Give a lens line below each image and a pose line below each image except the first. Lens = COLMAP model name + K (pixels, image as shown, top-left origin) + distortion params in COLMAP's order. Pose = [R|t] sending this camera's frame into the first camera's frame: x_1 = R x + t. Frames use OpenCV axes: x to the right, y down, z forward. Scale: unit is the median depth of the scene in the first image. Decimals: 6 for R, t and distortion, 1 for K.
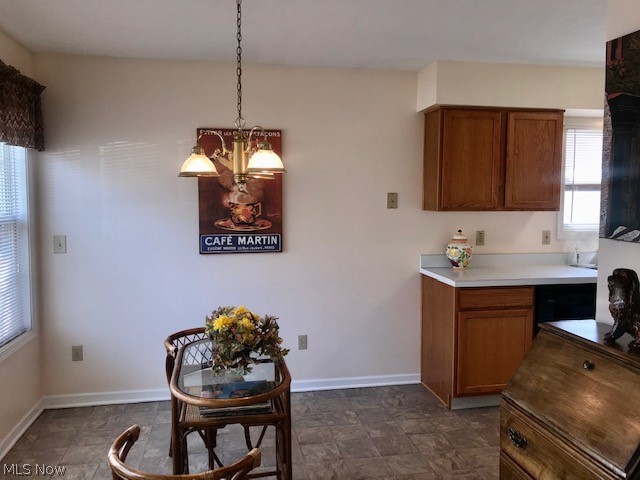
lens RADIAL K [[515.6, 0, 318.9], [0, 515.6, 232.5], [0, 0, 1]] dist [0.001659, -0.000244]
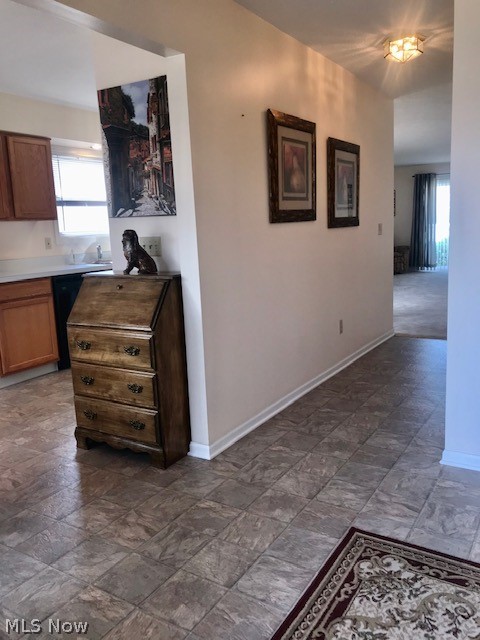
lens RADIAL K [[524.3, 0, 240.3], [0, 524.3, 317.0], [0, 0, 1]] dist [0.021888, 0.002011]
pose [[0.663744, -0.151718, 0.732411, -0.237241], [0.094809, 0.988379, 0.118822, 0.088903], [-0.741927, -0.009429, 0.670414, -0.220085]]
